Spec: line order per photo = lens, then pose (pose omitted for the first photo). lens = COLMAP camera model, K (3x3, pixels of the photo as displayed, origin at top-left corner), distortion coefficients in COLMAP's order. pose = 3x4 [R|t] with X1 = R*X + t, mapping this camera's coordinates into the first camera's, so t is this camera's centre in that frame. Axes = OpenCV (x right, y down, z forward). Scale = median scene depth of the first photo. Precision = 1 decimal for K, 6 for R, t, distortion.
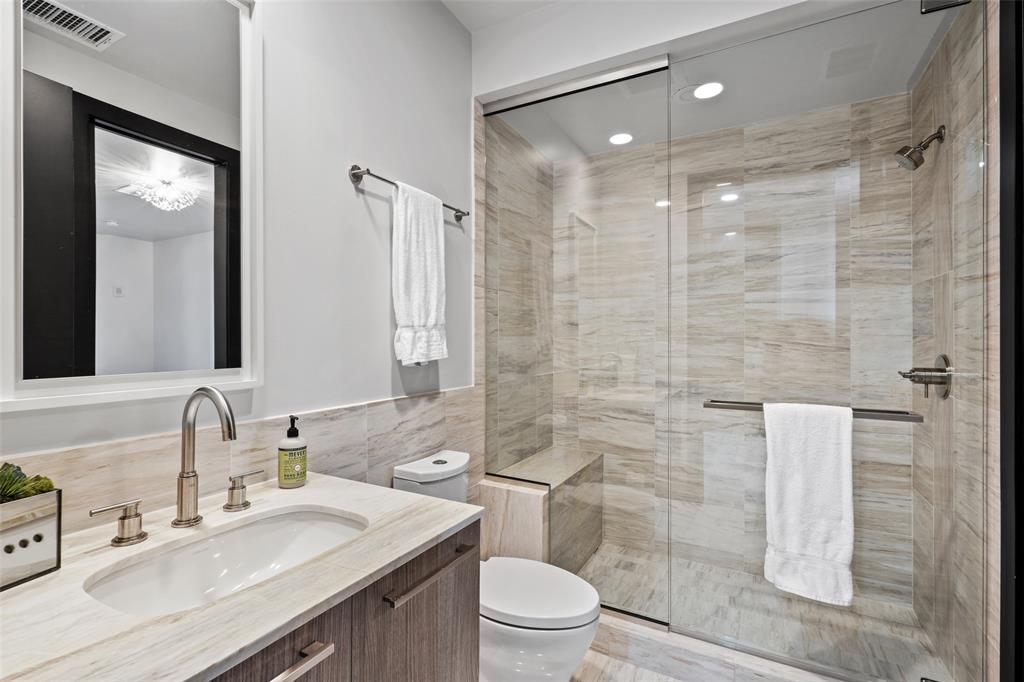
lens RADIAL K [[475.1, 0, 503.0], [0, 475.1, 342.9], [0, 0, 1]] dist [0.000908, -0.000381]
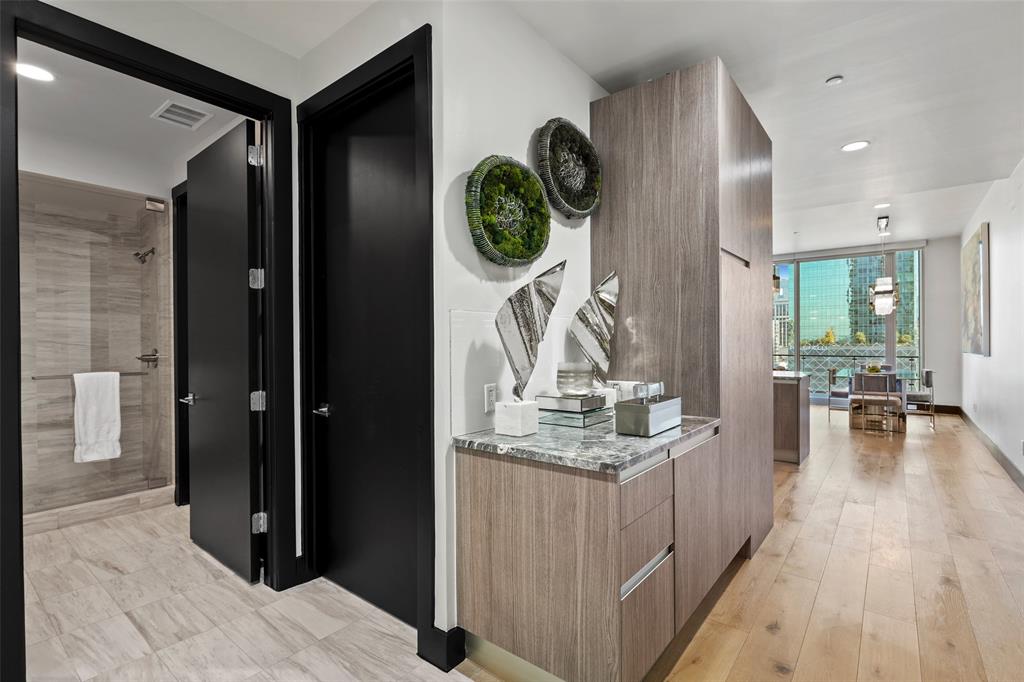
lens RADIAL K [[475.1, 0, 504.7], [0, 475.1, 339.0], [0, 0, 1]] dist [0.000908, -0.000381]
pose [[0.184887, 0.000806, 0.982759, -0.987104], [0.012168, 0.999921, -0.003109, 0.006515], [-0.982685, 0.012533, 0.184862, -1.052838]]
